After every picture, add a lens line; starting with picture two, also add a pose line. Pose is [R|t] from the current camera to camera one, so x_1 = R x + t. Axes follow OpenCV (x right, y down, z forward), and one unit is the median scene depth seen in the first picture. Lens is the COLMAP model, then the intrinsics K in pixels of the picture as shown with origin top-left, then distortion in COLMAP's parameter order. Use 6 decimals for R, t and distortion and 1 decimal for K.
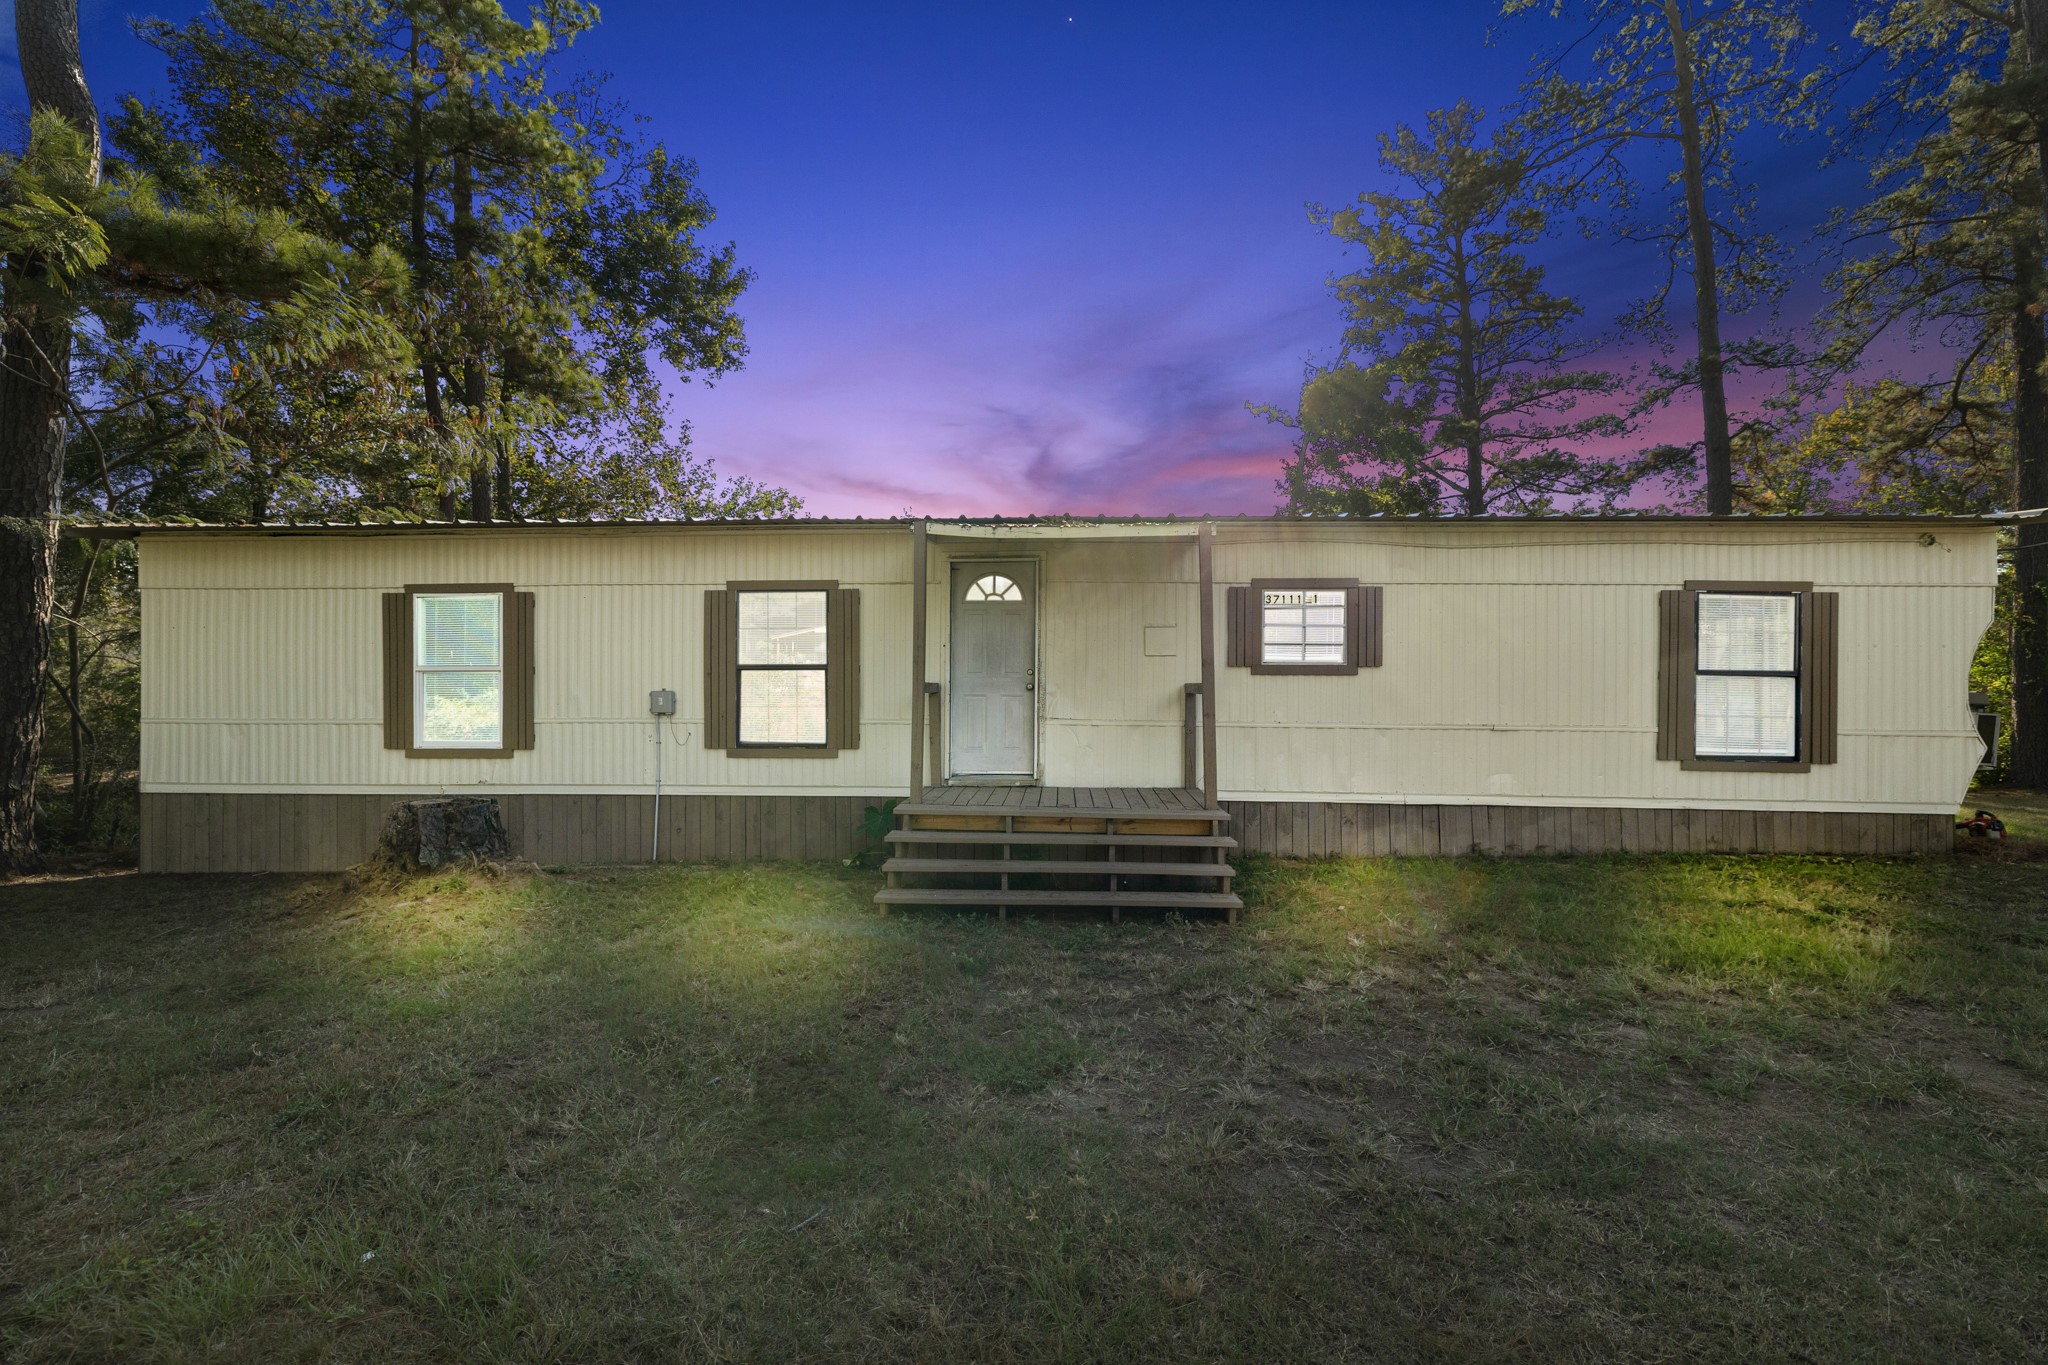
lens RADIAL K [[862.5, 0, 1024.0], [0, 862.5, 682.5], [0, 0, 1]] dist [0.001580, 0.000528]
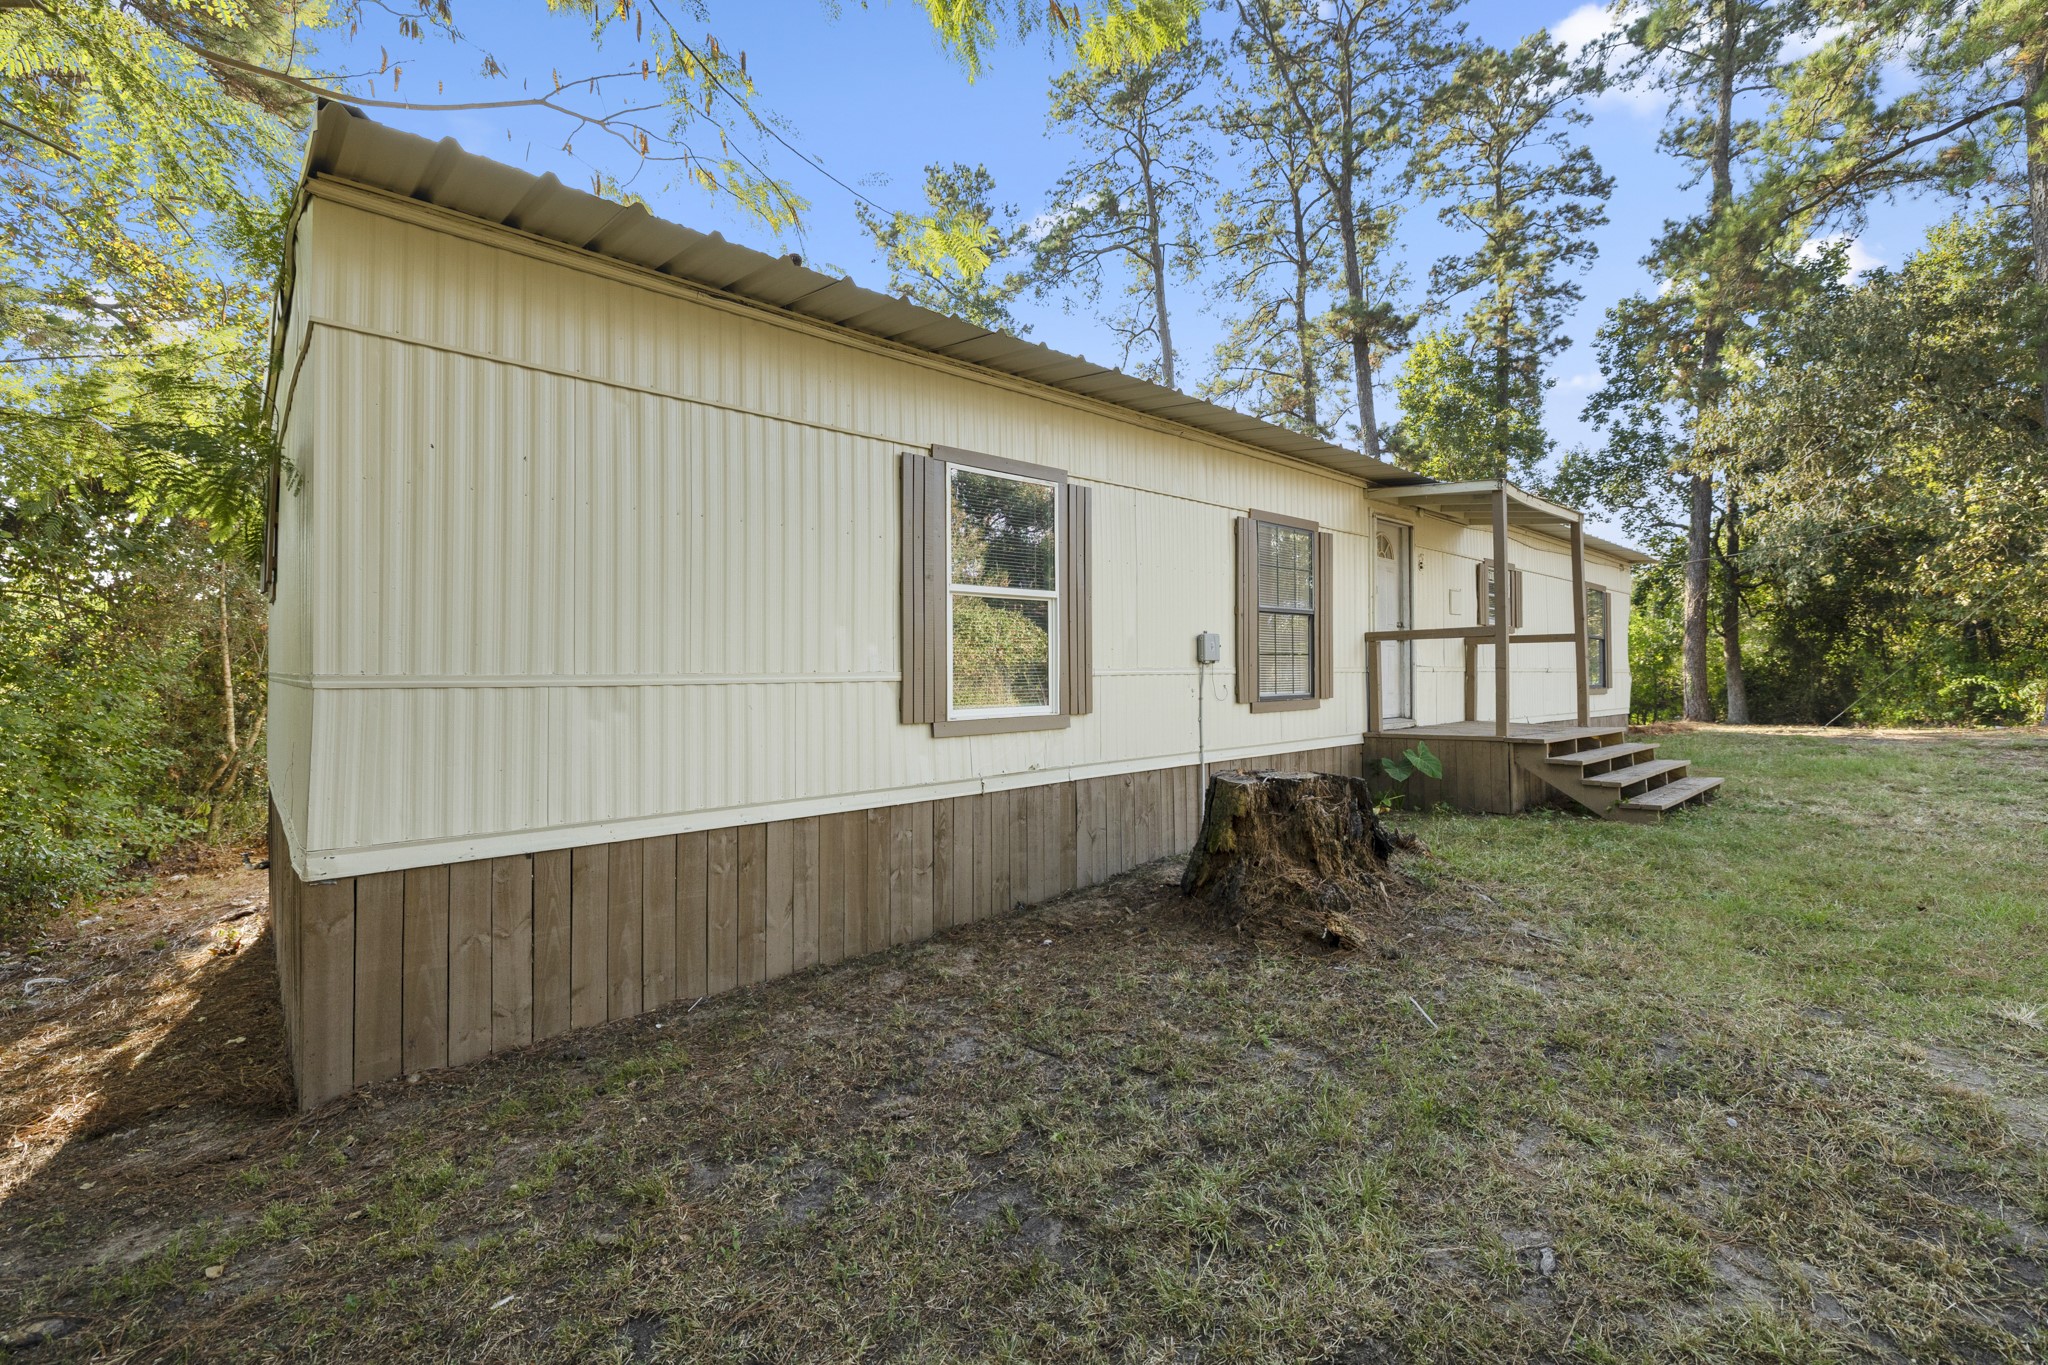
lens RADIAL K [[862.5, 0, 1024.0], [0, 862.5, 682.5], [0, 0, 1]] dist [0.001580, 0.000528]
pose [[0.693903, -0.014794, 0.719917, -1.141630], [0.003611, 0.999848, 0.017066, 0.040474], [-0.720060, -0.009243, 0.693850, 0.565100]]
